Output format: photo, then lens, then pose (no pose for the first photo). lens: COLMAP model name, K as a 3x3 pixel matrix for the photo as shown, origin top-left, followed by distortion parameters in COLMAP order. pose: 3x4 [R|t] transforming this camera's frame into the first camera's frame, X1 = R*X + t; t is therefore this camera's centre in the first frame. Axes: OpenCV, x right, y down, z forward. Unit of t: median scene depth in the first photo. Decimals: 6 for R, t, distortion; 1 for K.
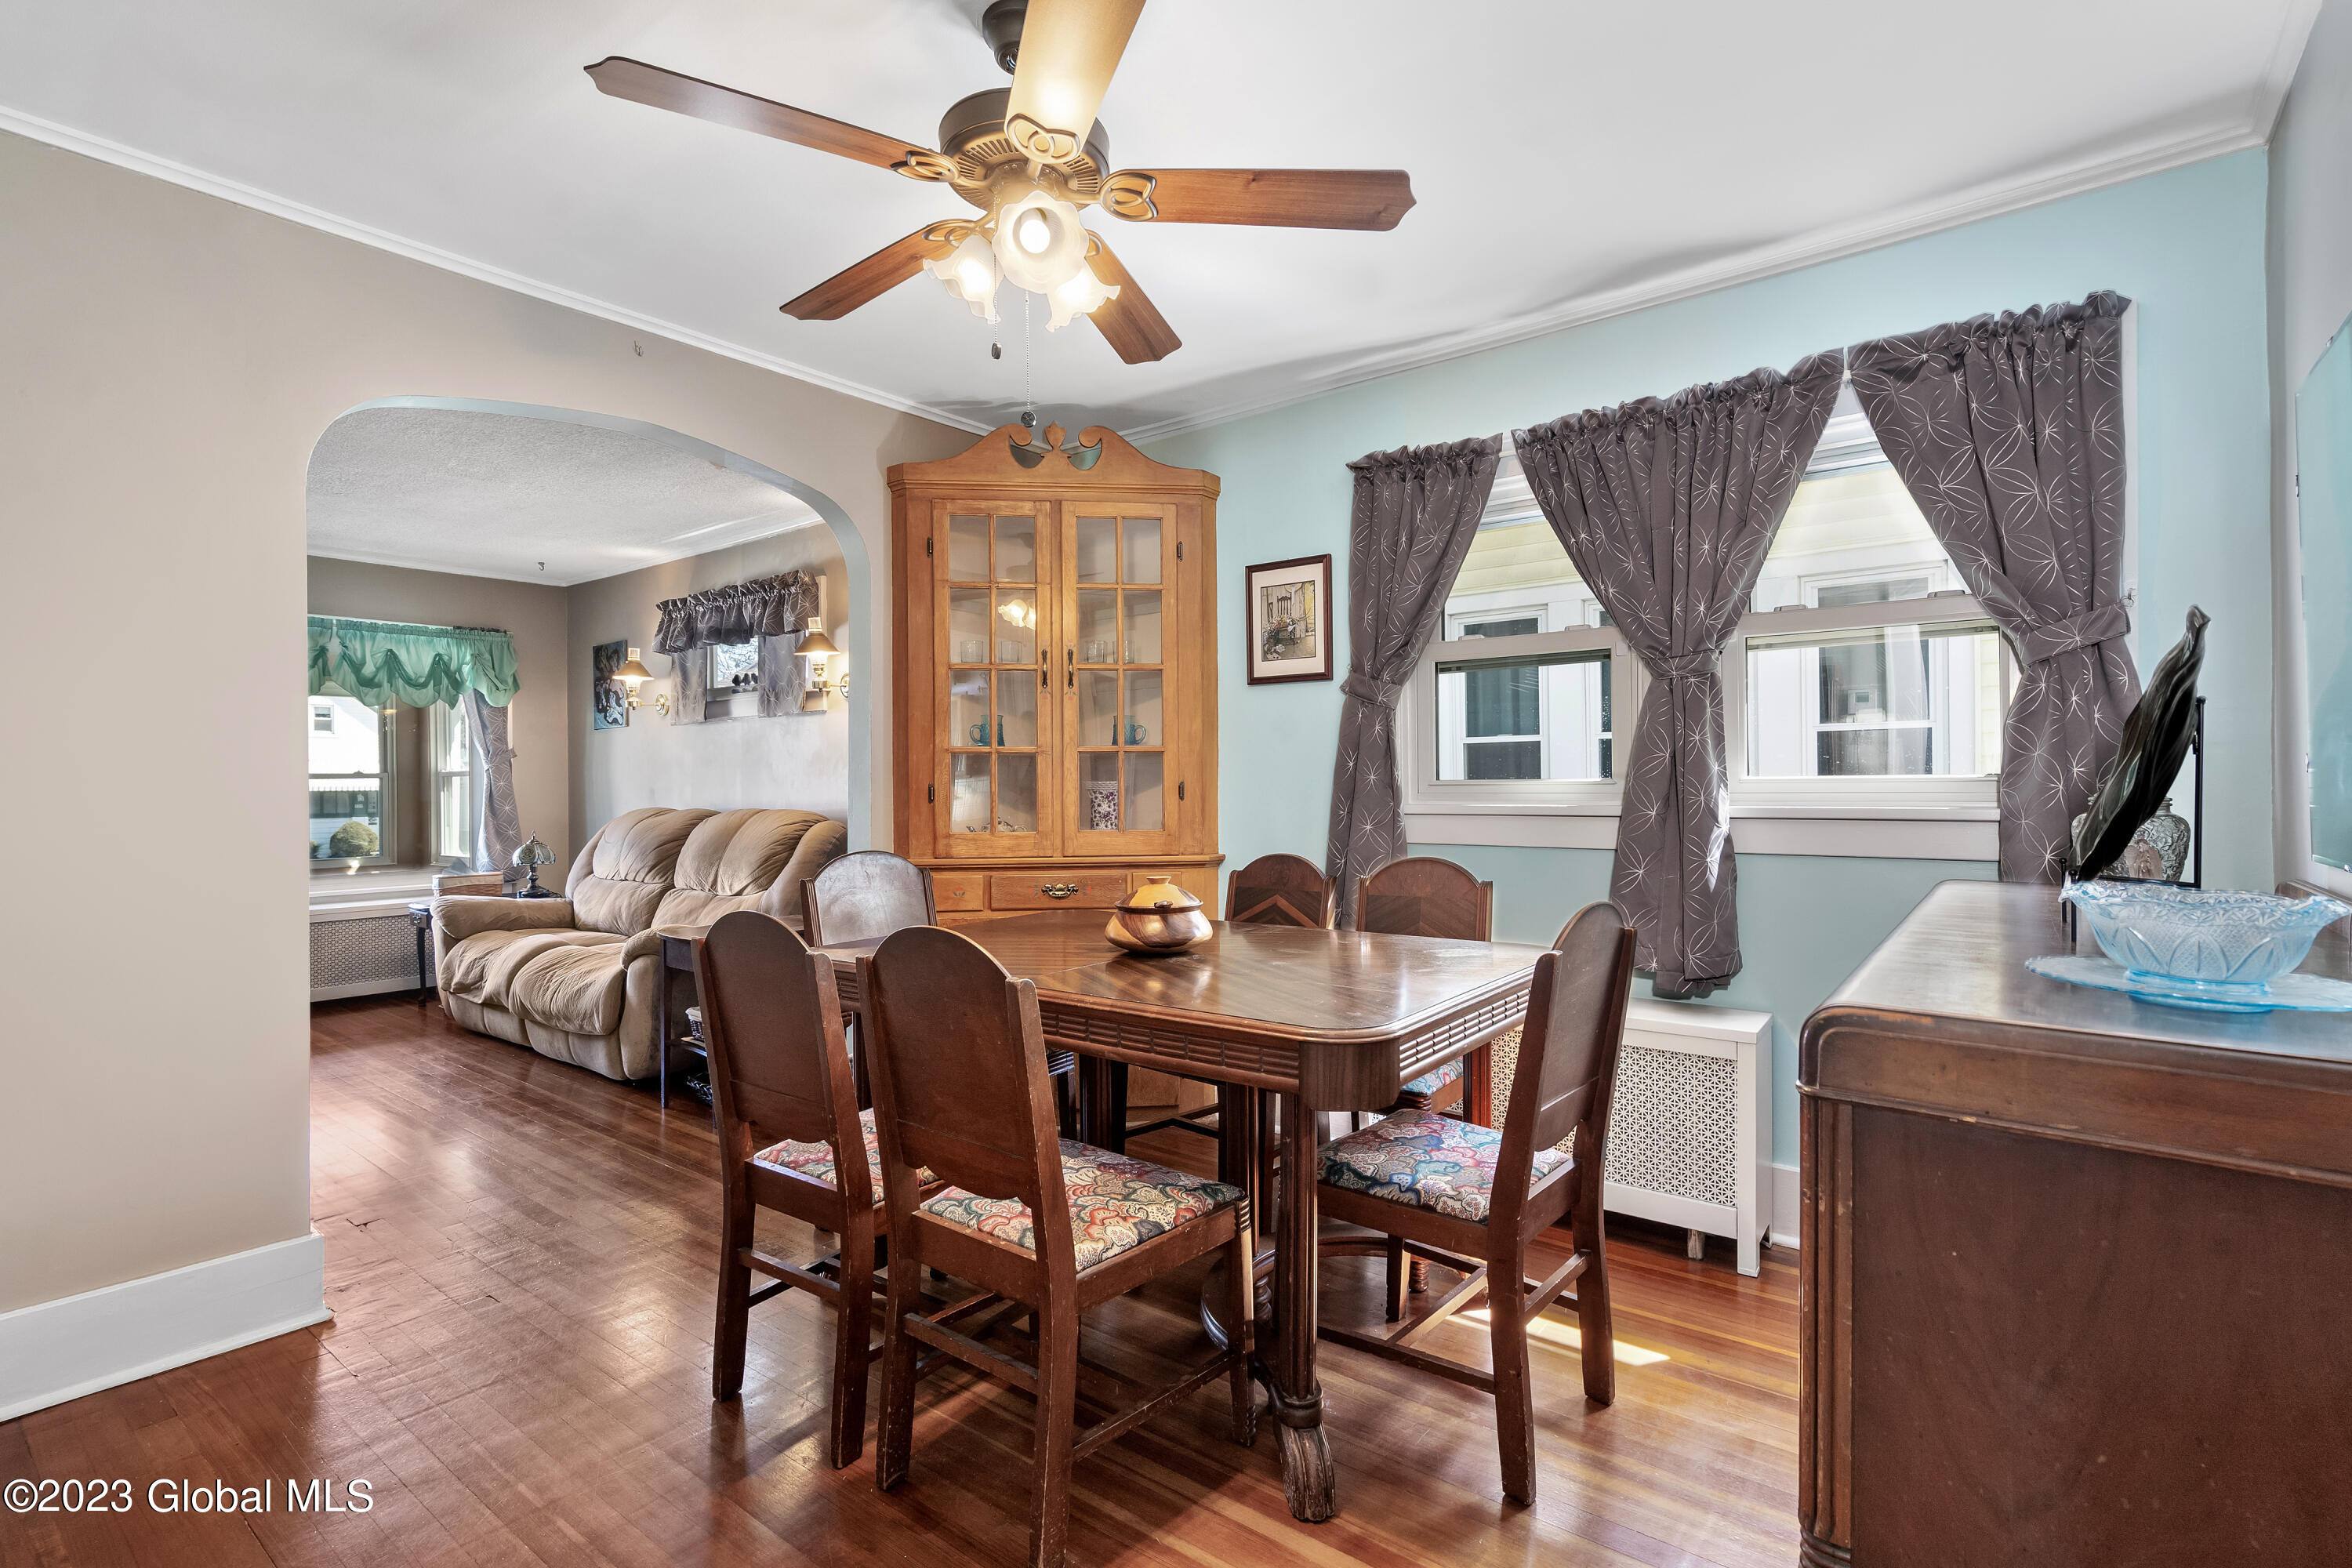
lens RADIAL K [[1073.1, 0, 1173.4], [0, 1073.1, 776.1], [0, 0, 1]] dist [-0.005659, 0.004002]
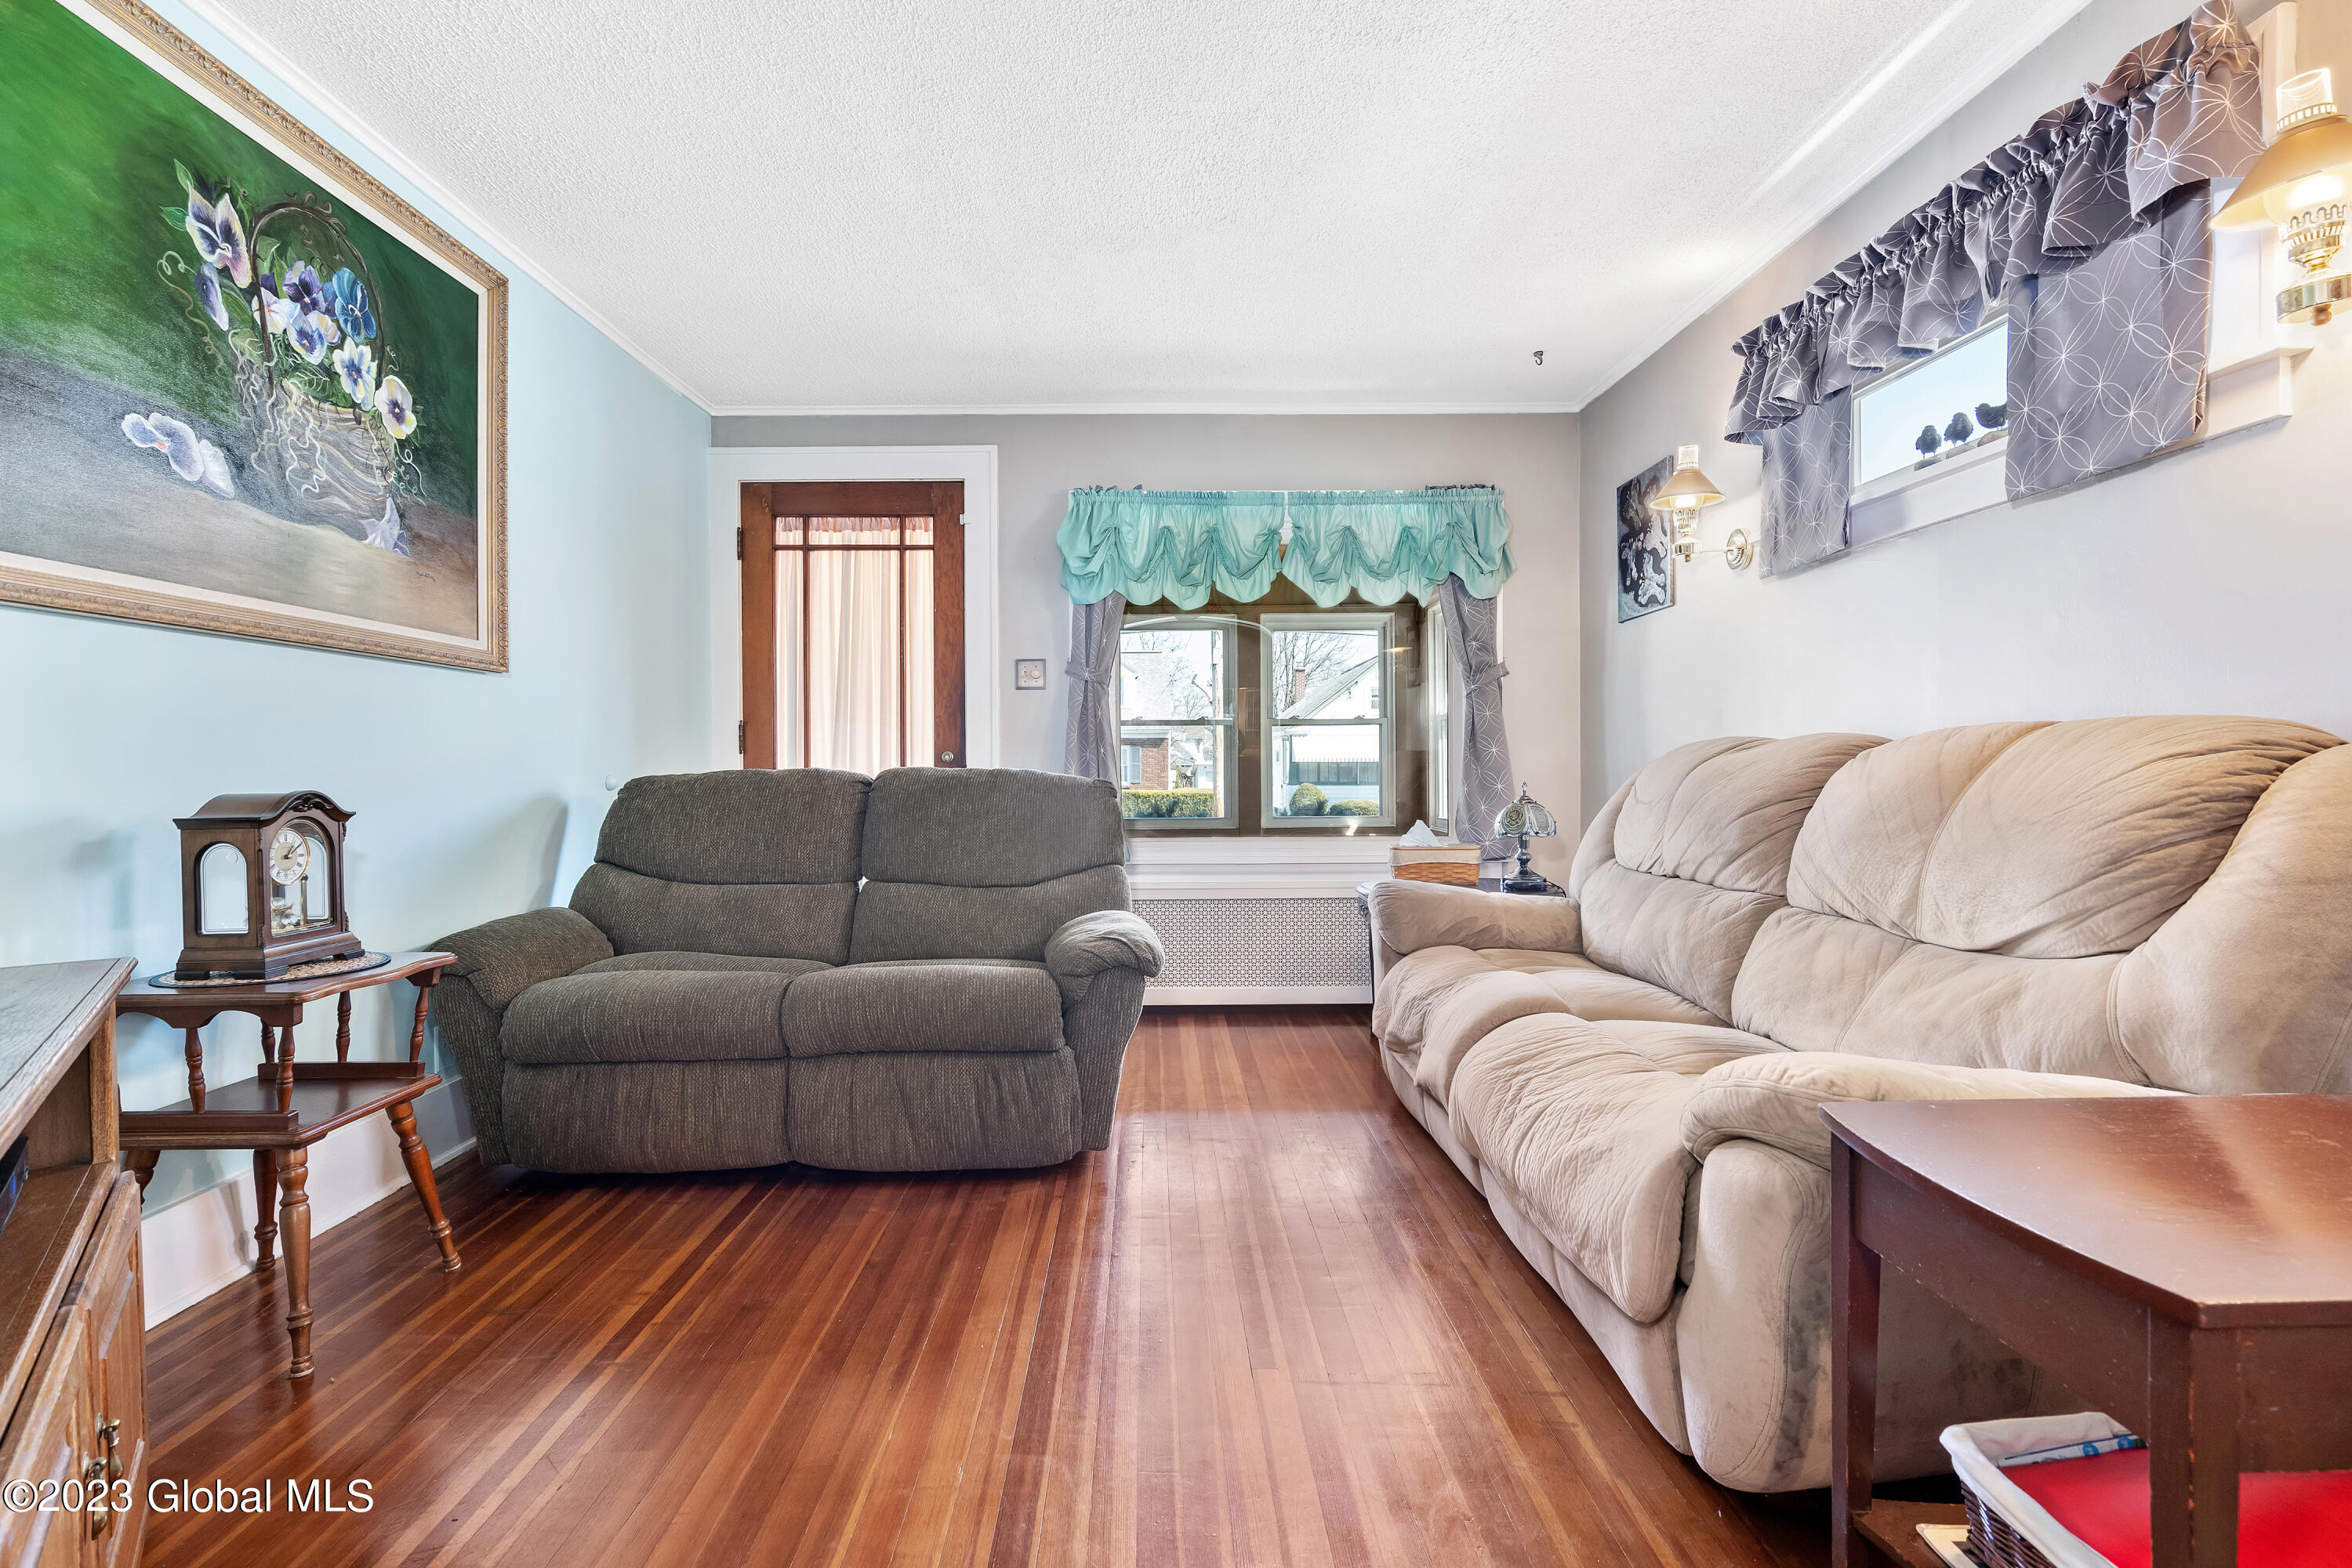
lens RADIAL K [[1091.1, 0, 1173.0], [0, 1091.1, 777.0], [0, 0, 1]] dist [-0.004189, 0.005273]
pose [[0.633260, 0.013005, -0.773830, -0.258022], [0.002429, 0.999820, 0.018790, 0.038633], [0.773935, -0.013779, 0.633115, 0.481466]]
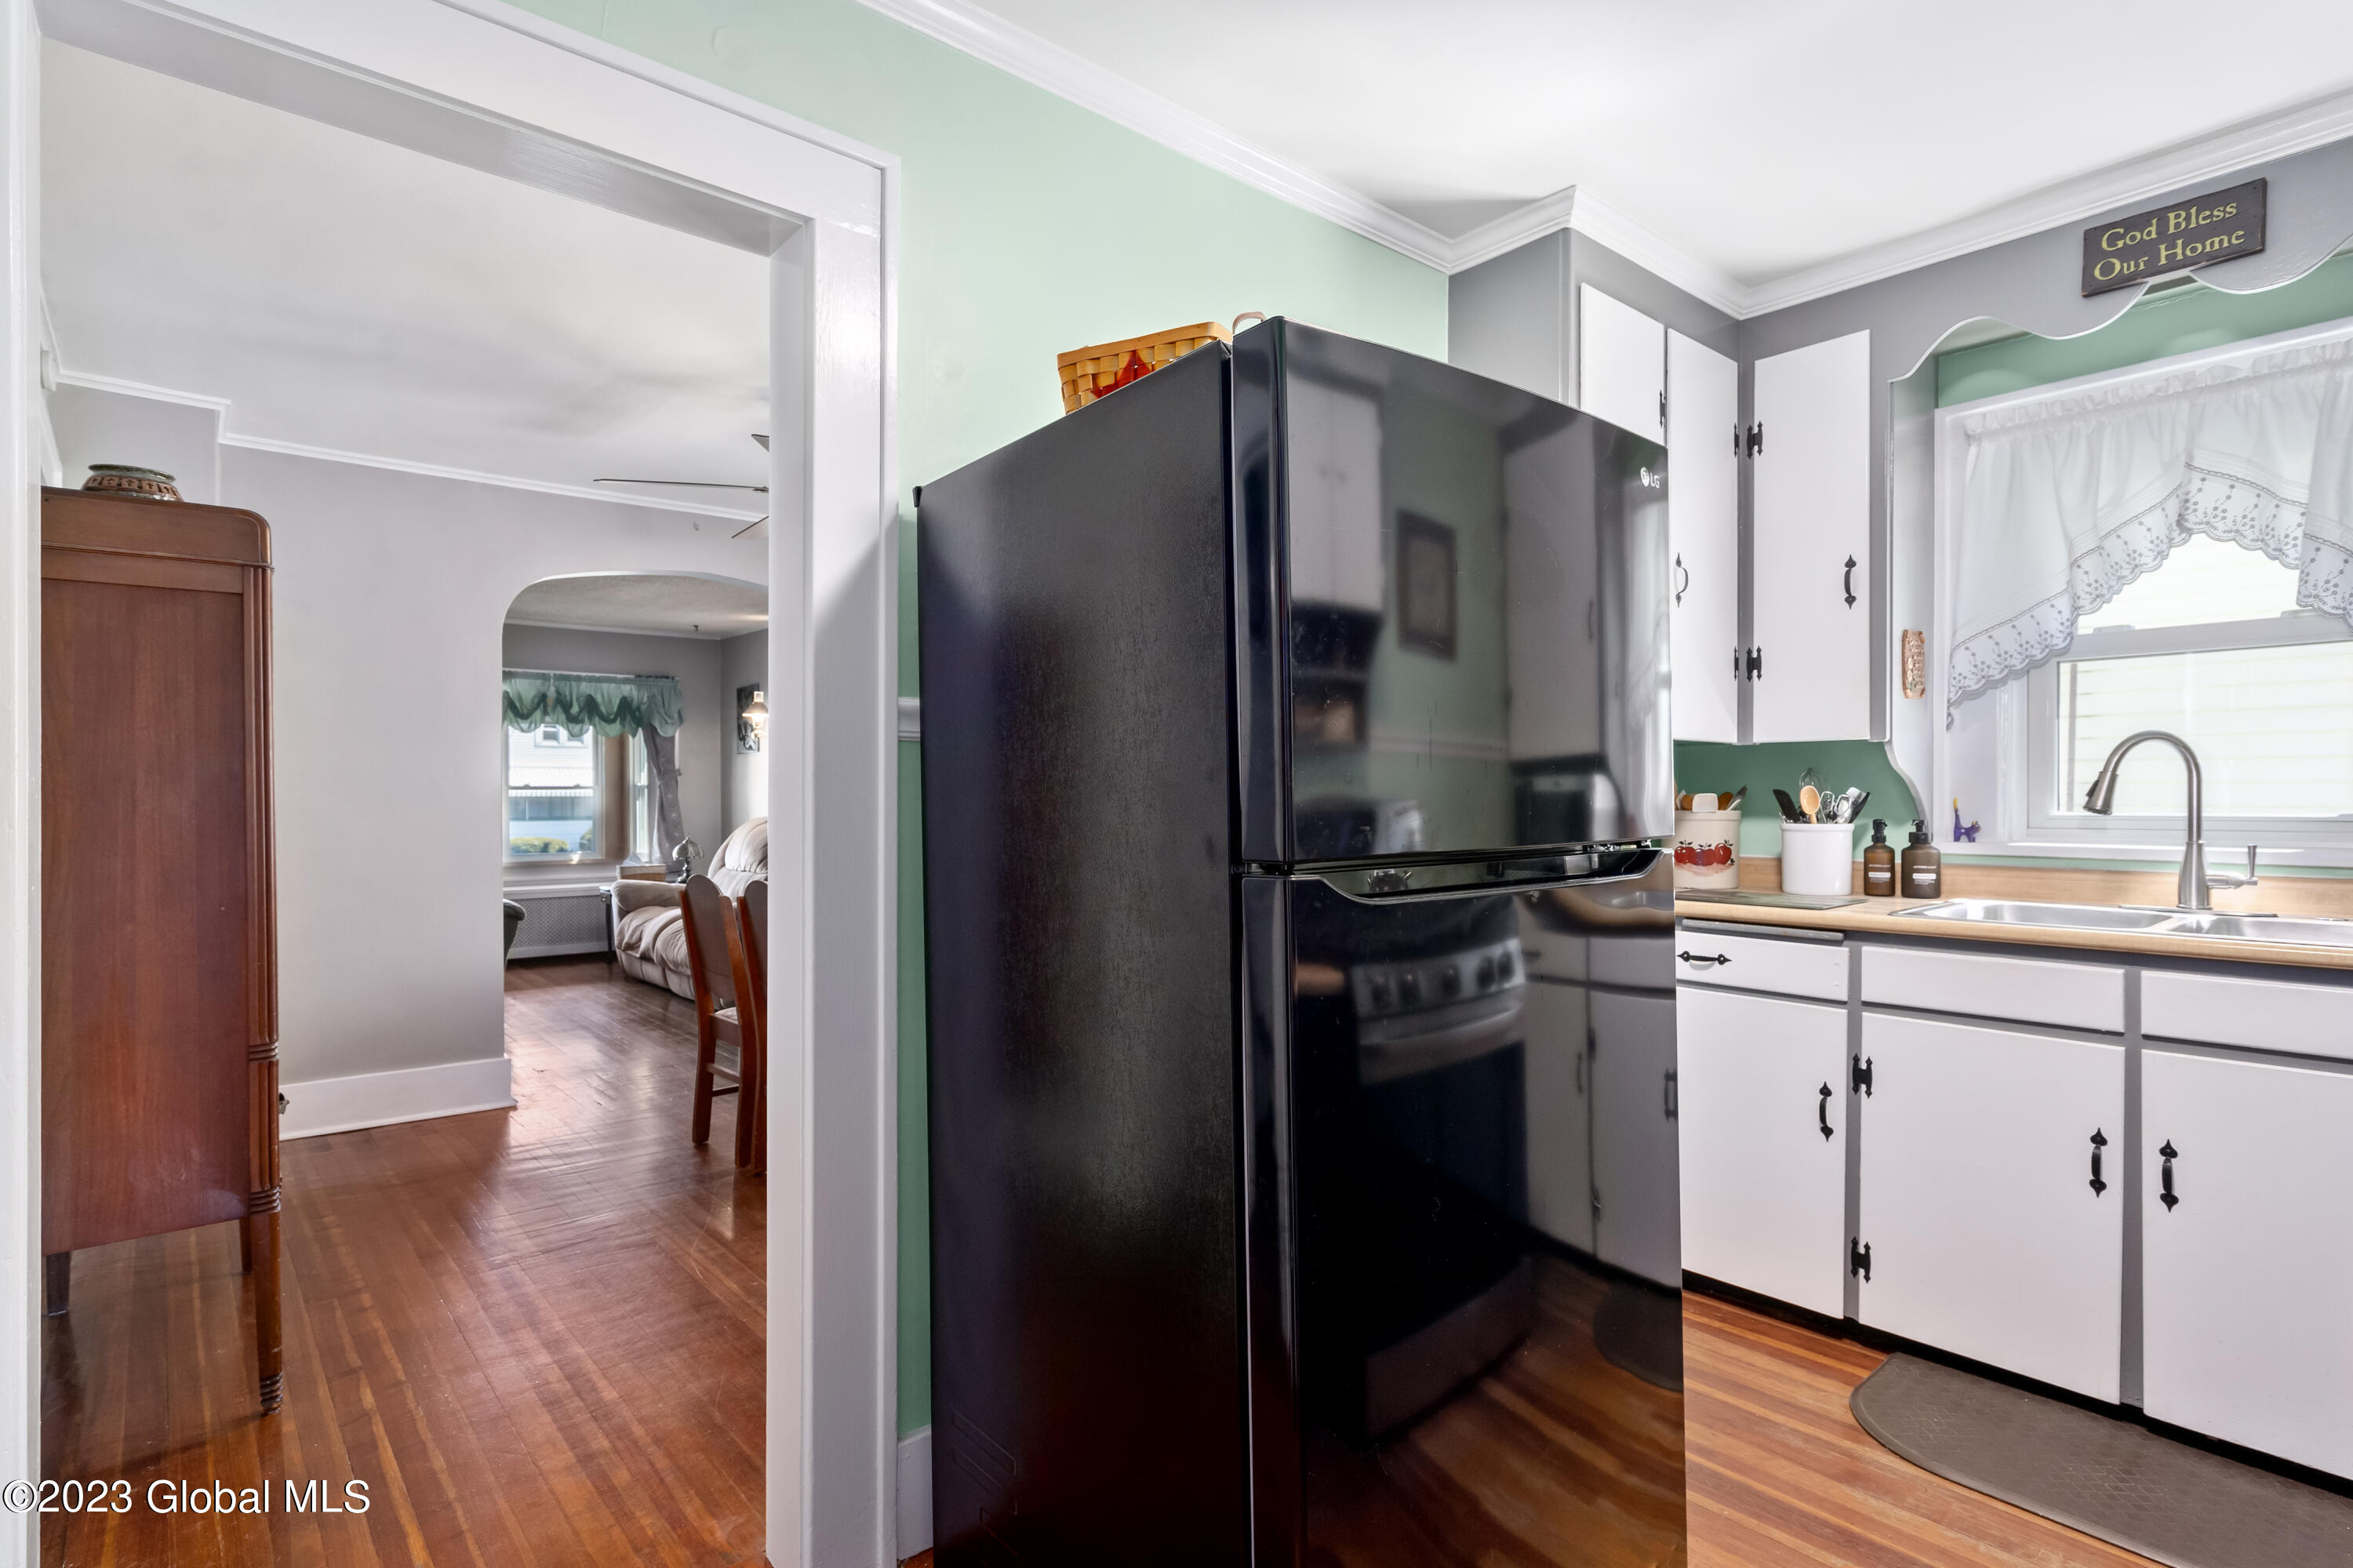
lens RADIAL K [[1146.5, 0, 1176.5], [0, 1146.5, 784.0], [0, 0, 1]] dist [0.000488, 0.000065]
pose [[0.981491, 0.002345, -0.191496, 0.271271], [-0.002197, 0.999997, 0.000983, -0.011739], [0.191497, -0.000544, 0.981493, -0.272061]]
